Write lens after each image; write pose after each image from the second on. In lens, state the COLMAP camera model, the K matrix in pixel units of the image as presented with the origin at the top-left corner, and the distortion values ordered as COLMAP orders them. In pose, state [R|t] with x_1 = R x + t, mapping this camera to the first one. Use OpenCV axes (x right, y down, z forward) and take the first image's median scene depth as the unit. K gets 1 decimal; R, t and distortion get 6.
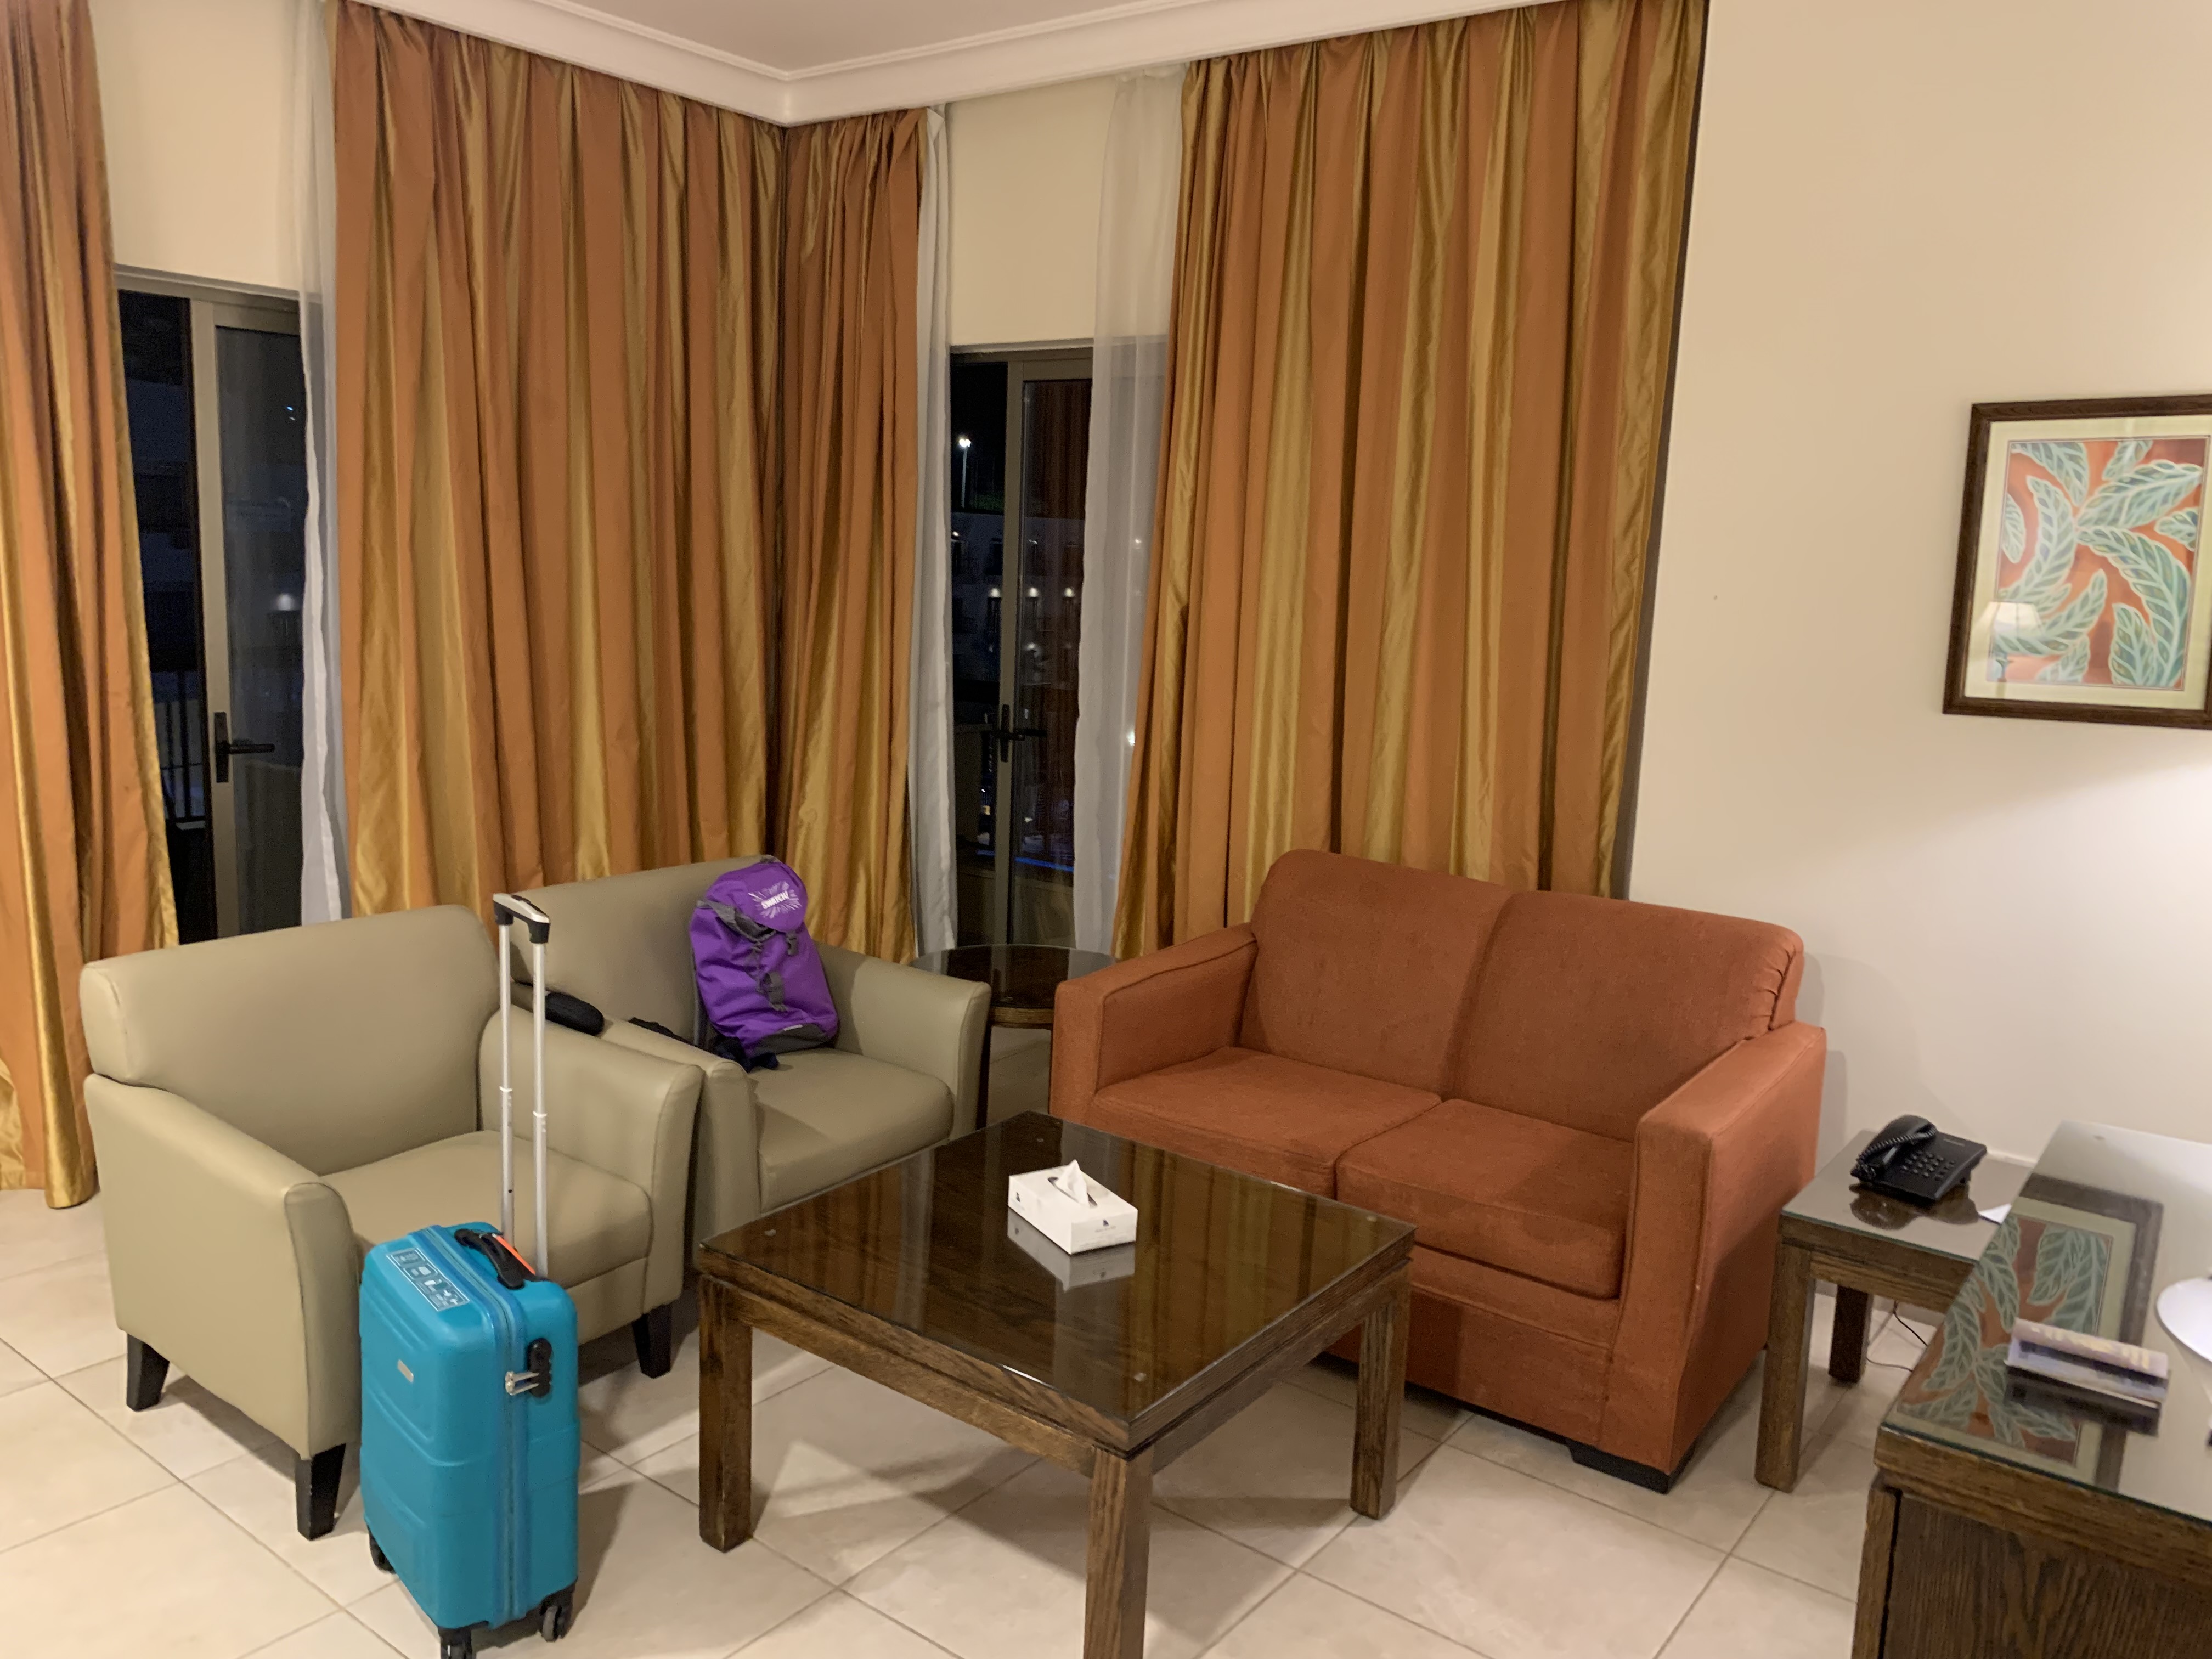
lens RADIAL K [[1673.2, 0, 1102.7], [0, 1673.2, 830.8], [0, 0, 1]] dist [0.007285, 0.003047]
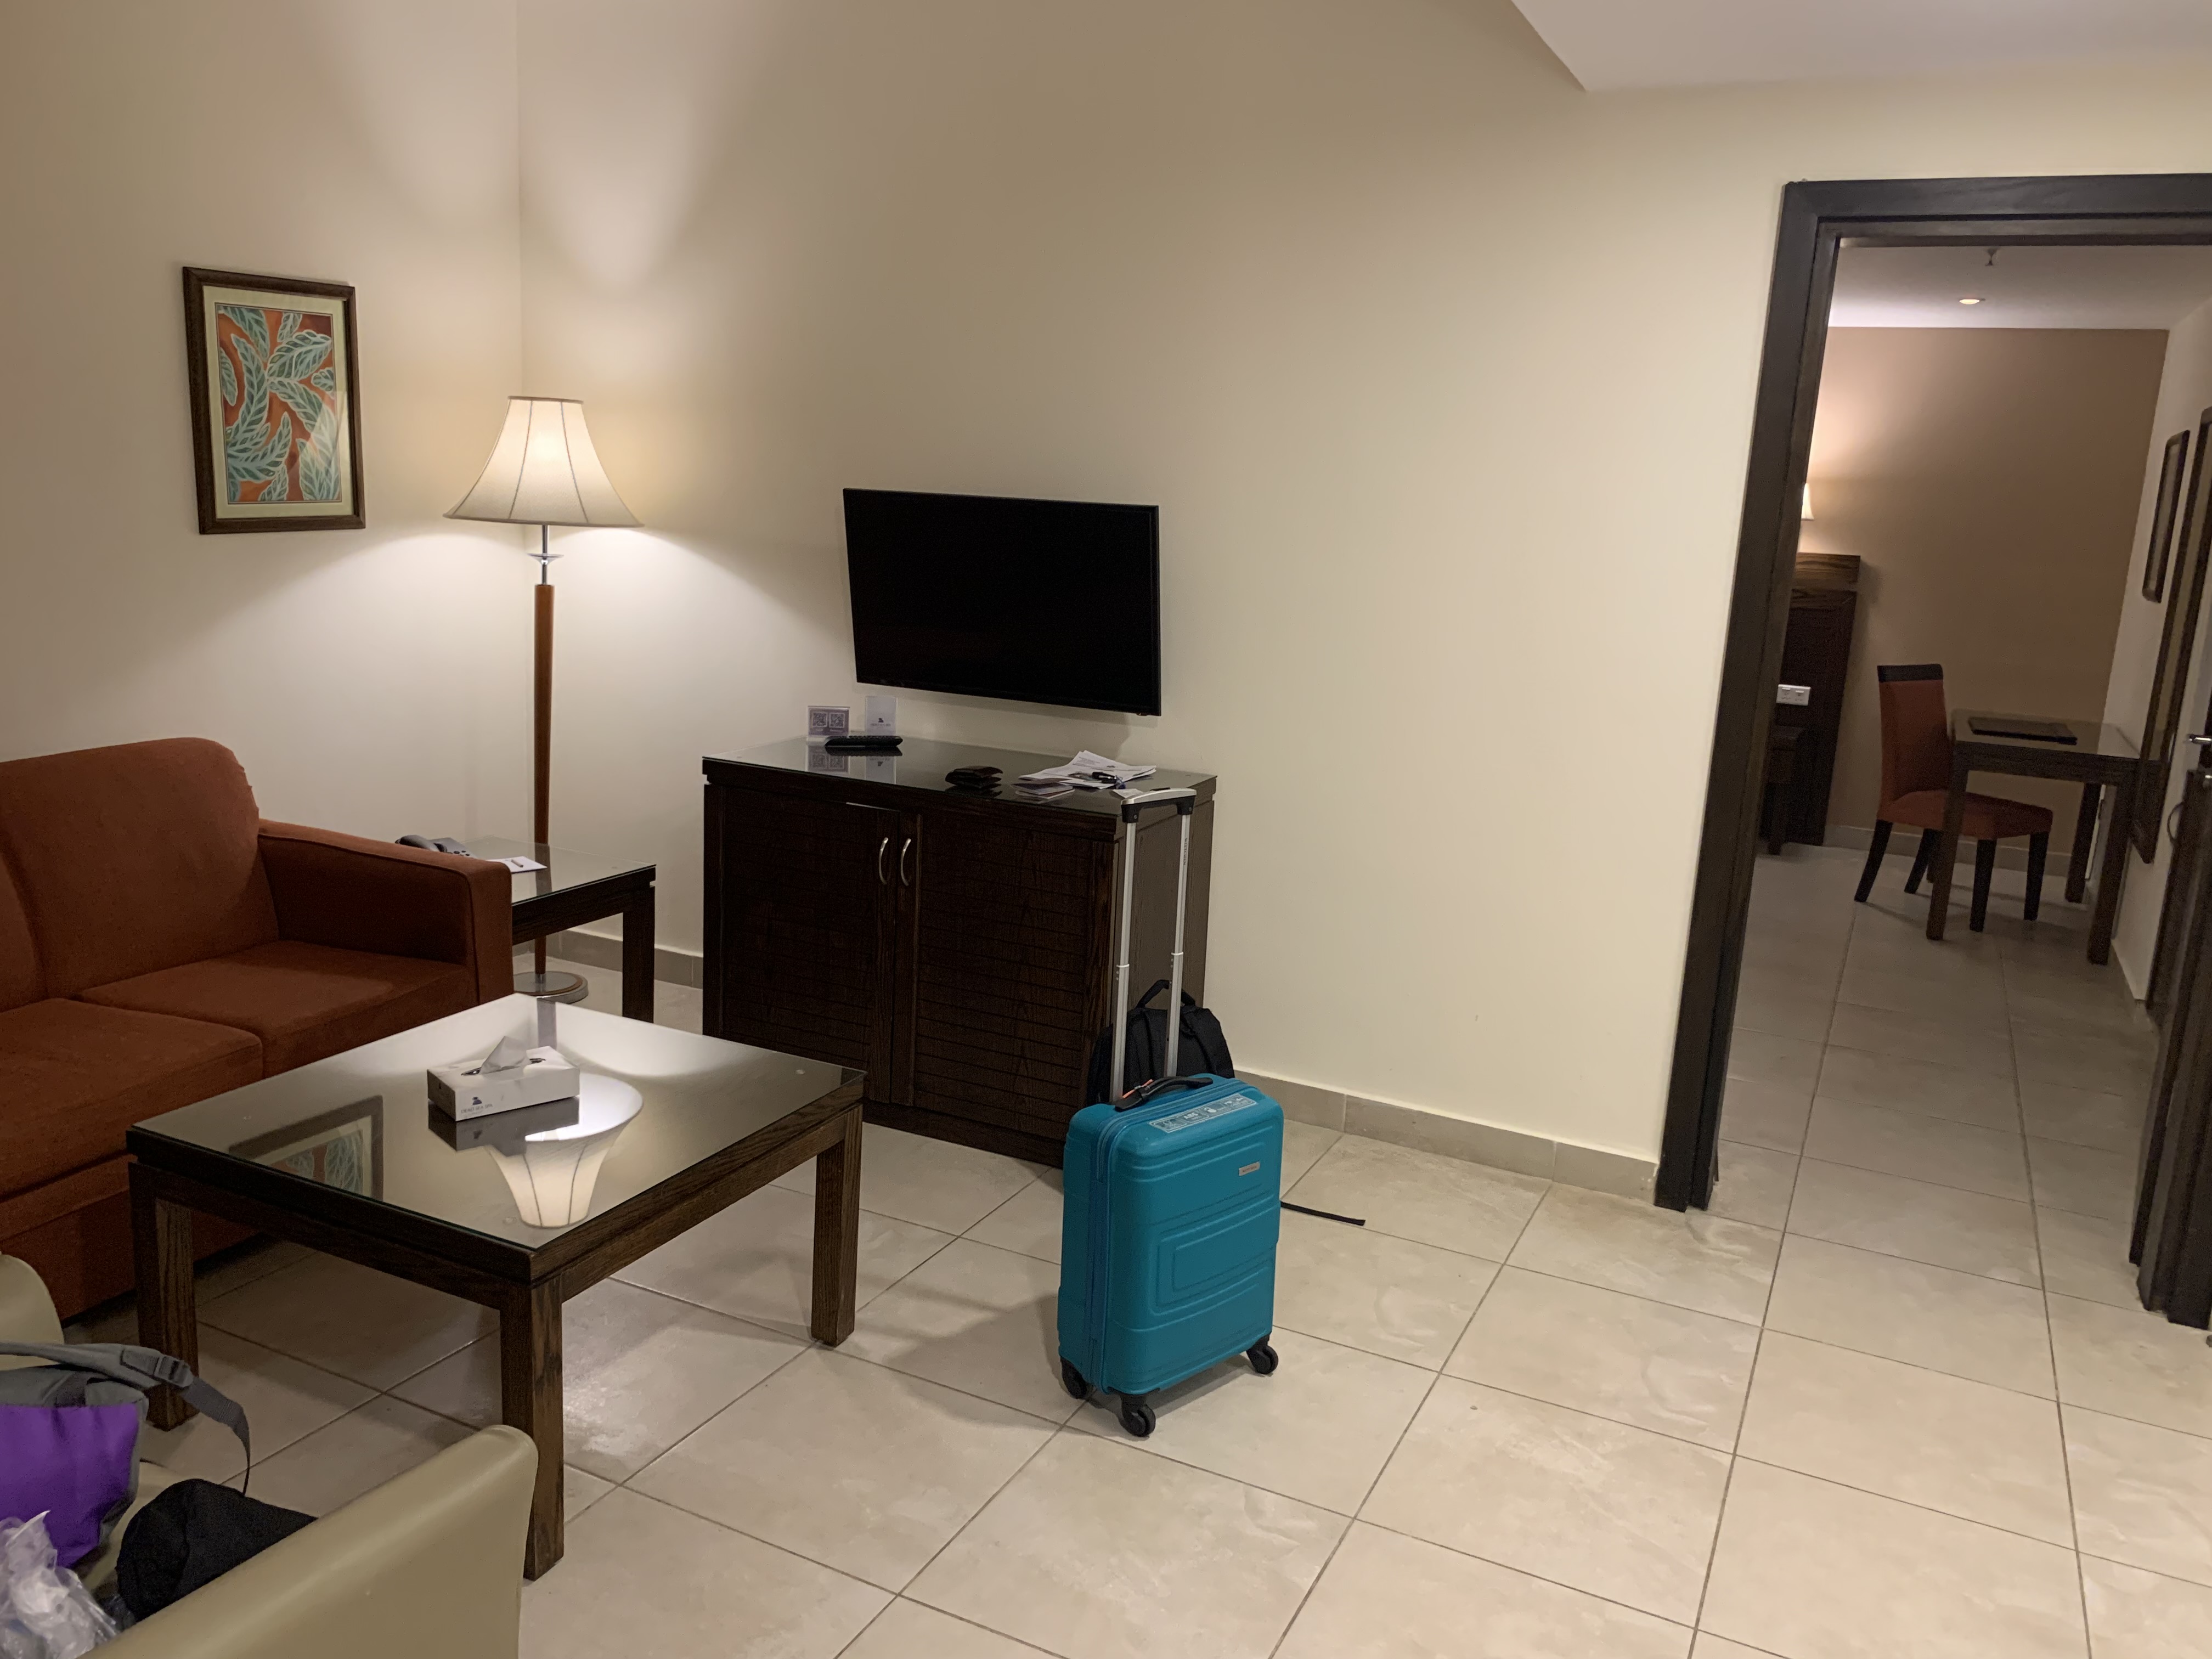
lens RADIAL K [[1673.2, 0, 1105.5], [0, 1673.2, 821.9], [0, 0, 1]] dist [0.007285, 0.003047]
pose [[-0.197493, -0.247455, 0.948558, -0.842712], [0.106421, 0.956486, 0.271680, -0.137424], [-0.974511, 0.154602, -0.162564, 0.641030]]
